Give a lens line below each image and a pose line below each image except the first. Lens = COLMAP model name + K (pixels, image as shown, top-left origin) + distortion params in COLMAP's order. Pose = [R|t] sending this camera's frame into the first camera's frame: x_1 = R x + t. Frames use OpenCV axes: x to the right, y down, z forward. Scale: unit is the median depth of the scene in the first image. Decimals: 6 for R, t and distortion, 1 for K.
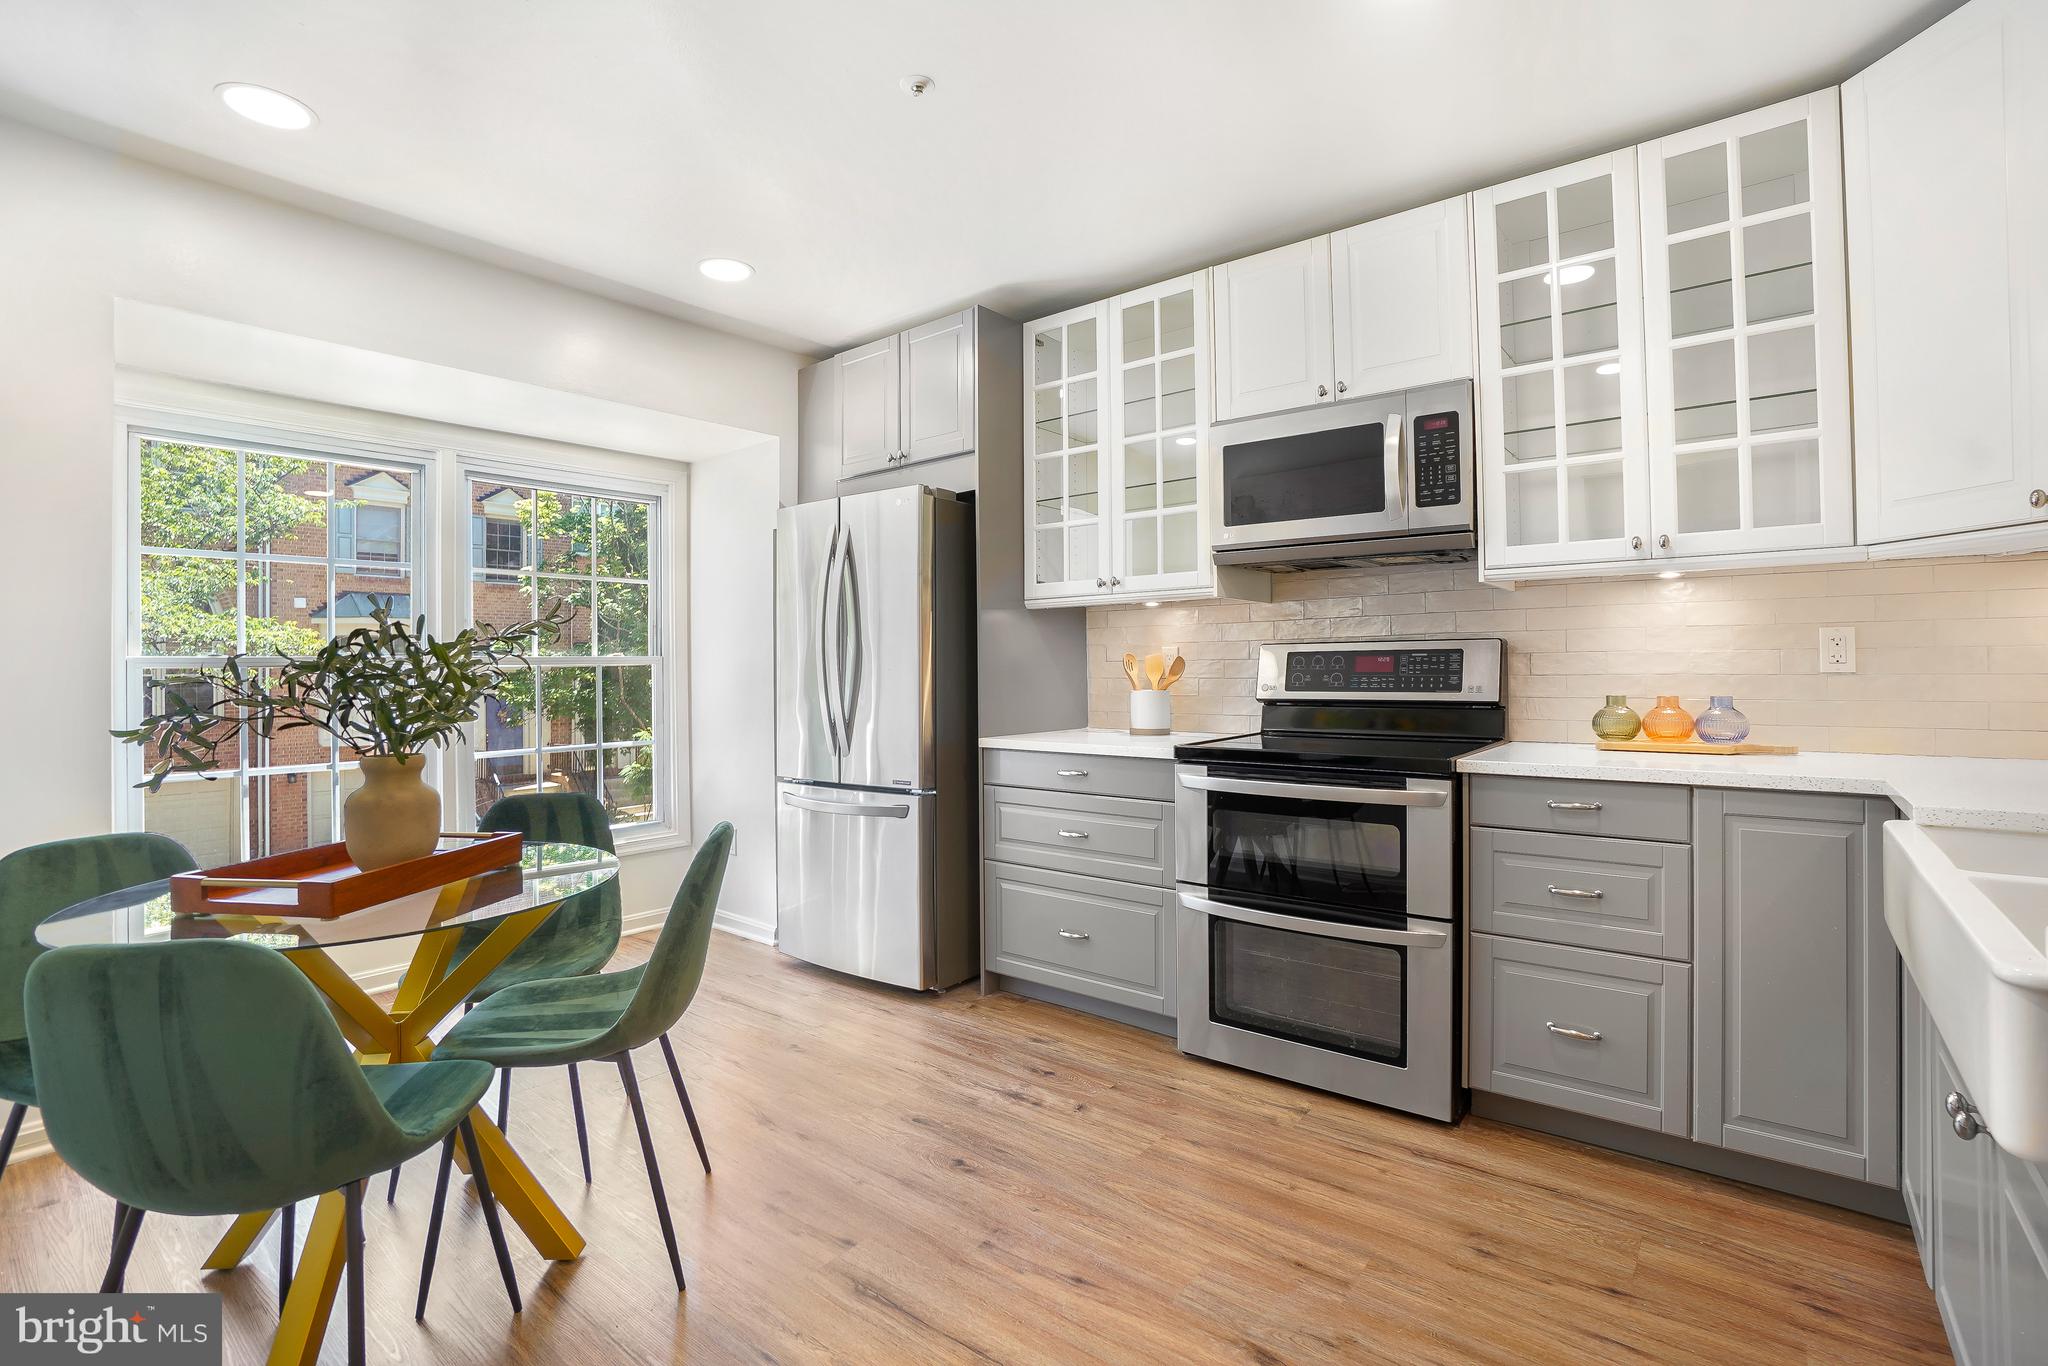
lens RADIAL K [[890.5, 0, 1010.3], [0, 890.5, 655.9], [0, 0, 1]] dist [-0.003947, -0.000398]
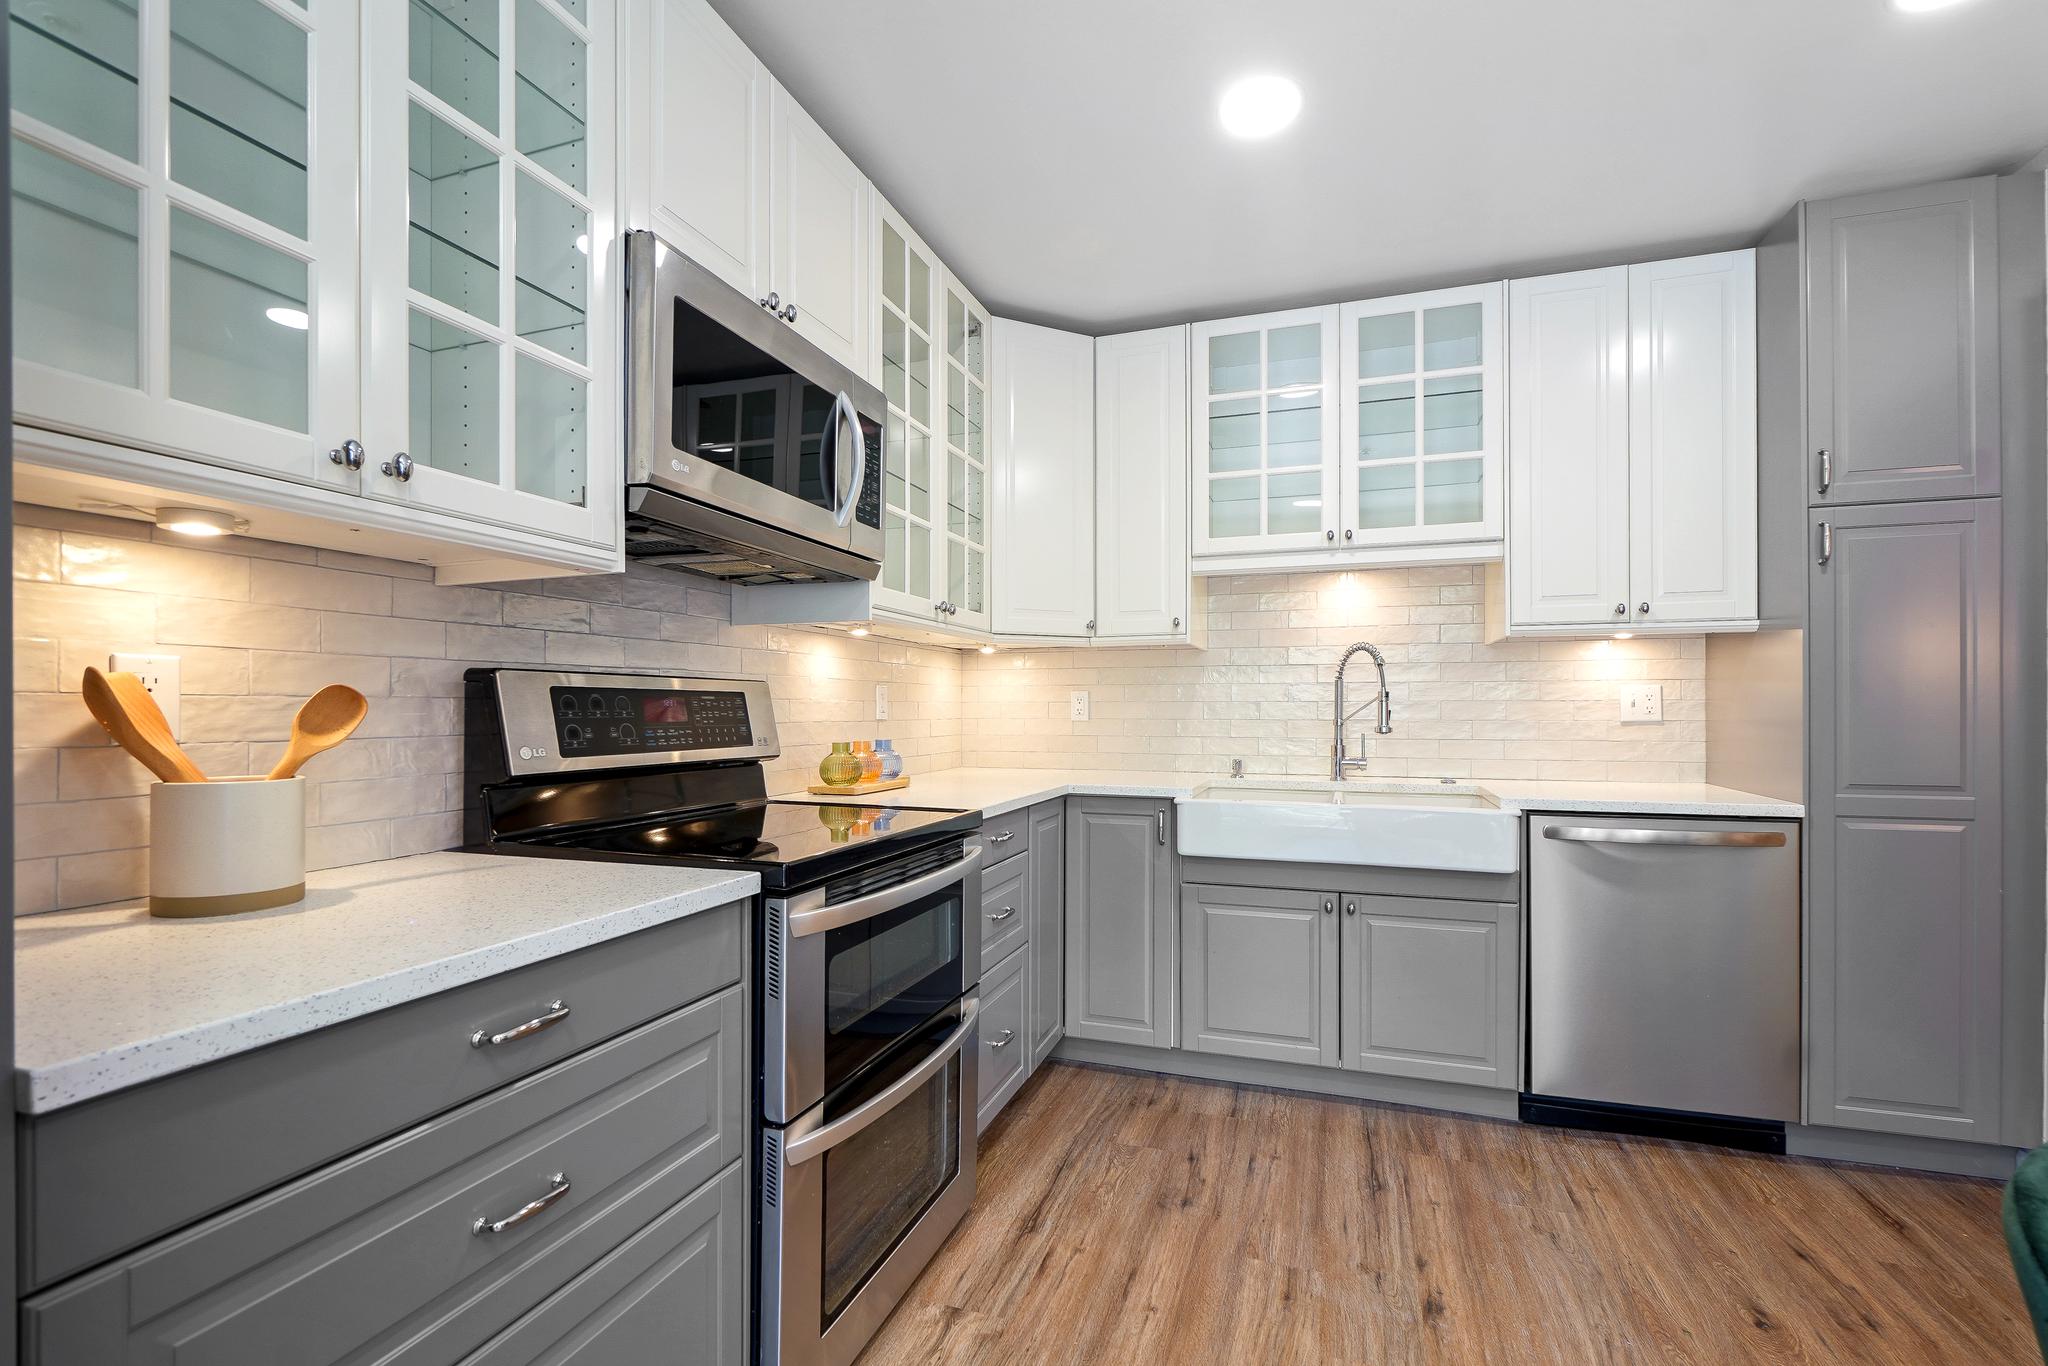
lens RADIAL K [[890.5, 0, 1072.1], [0, 890.5, 711.6], [0, 0, 1]] dist [-0.003947, -0.000398]
pose [[-0.348980, 0.008711, 0.937090, -0.480510], [-0.011642, 0.999839, -0.013630, 0.023886], [-0.937058, -0.015666, -0.348822, 1.389686]]
